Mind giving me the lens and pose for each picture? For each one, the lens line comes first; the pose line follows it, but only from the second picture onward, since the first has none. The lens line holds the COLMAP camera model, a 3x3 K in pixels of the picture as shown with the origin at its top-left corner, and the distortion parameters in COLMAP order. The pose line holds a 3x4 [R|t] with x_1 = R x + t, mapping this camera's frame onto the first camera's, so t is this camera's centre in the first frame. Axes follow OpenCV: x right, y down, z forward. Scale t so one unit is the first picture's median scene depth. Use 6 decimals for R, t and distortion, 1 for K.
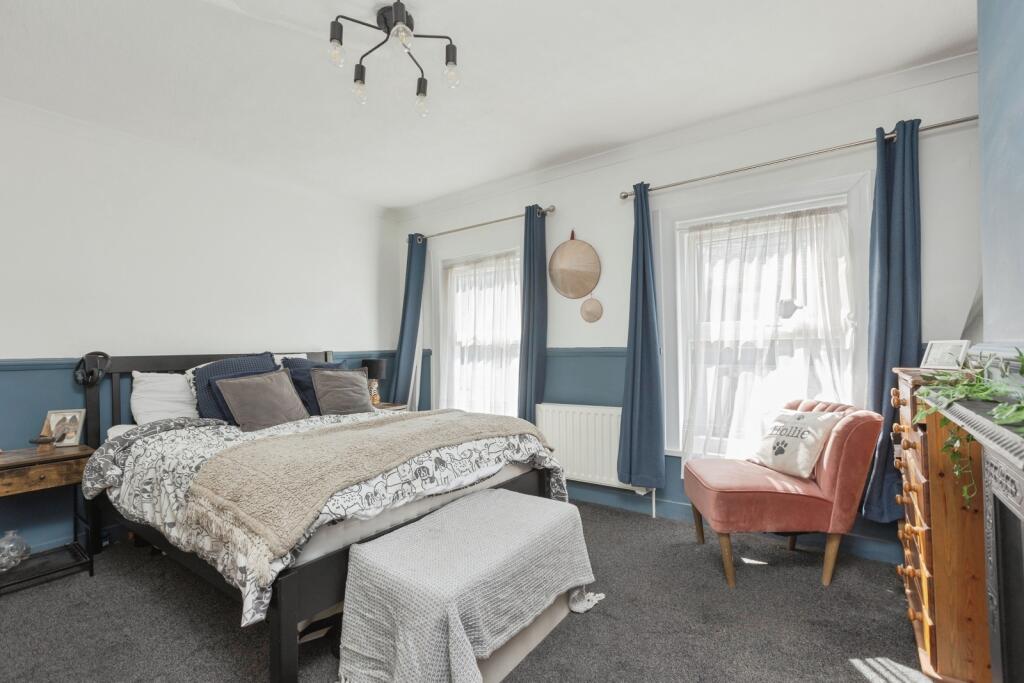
lens RADIAL K [[461.6, 0, 517.0], [0, 461.6, 344.3], [0, 0, 1]] dist [0.000093, -0.000228]
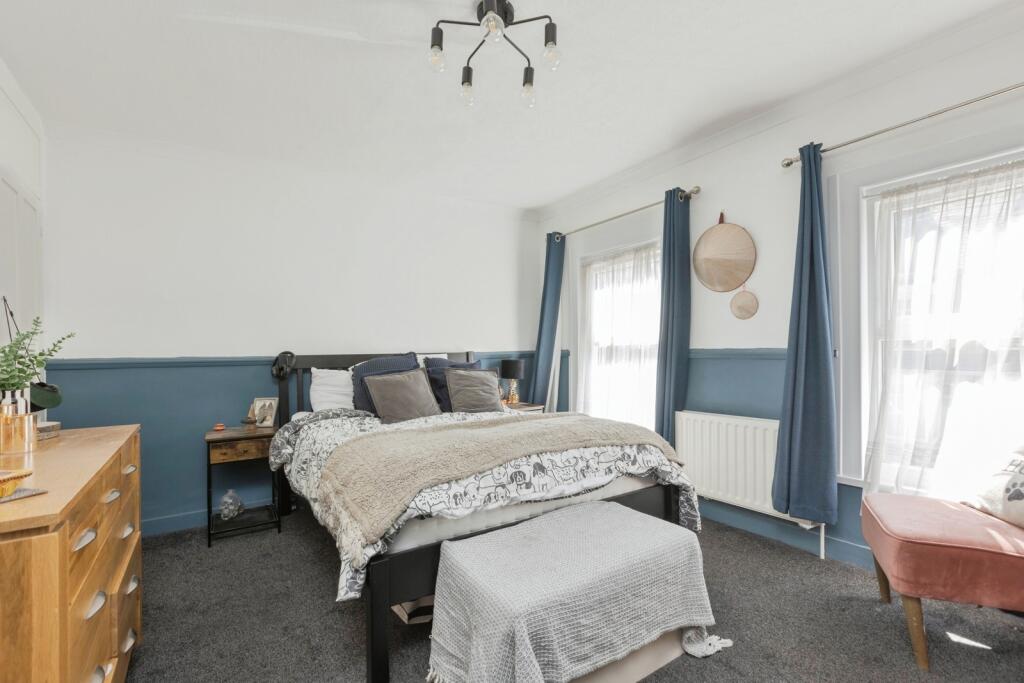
lens RADIAL K [[467.2, 0, 510.3], [0, 467.2, 355.3], [0, 0, 1]] dist [-0.000529, -0.000245]
pose [[0.934727, 0.006825, -0.355300, 0.095703], [0.001124, 0.999754, 0.022163, -0.000208], [0.355364, -0.021116, 0.934490, 0.060287]]
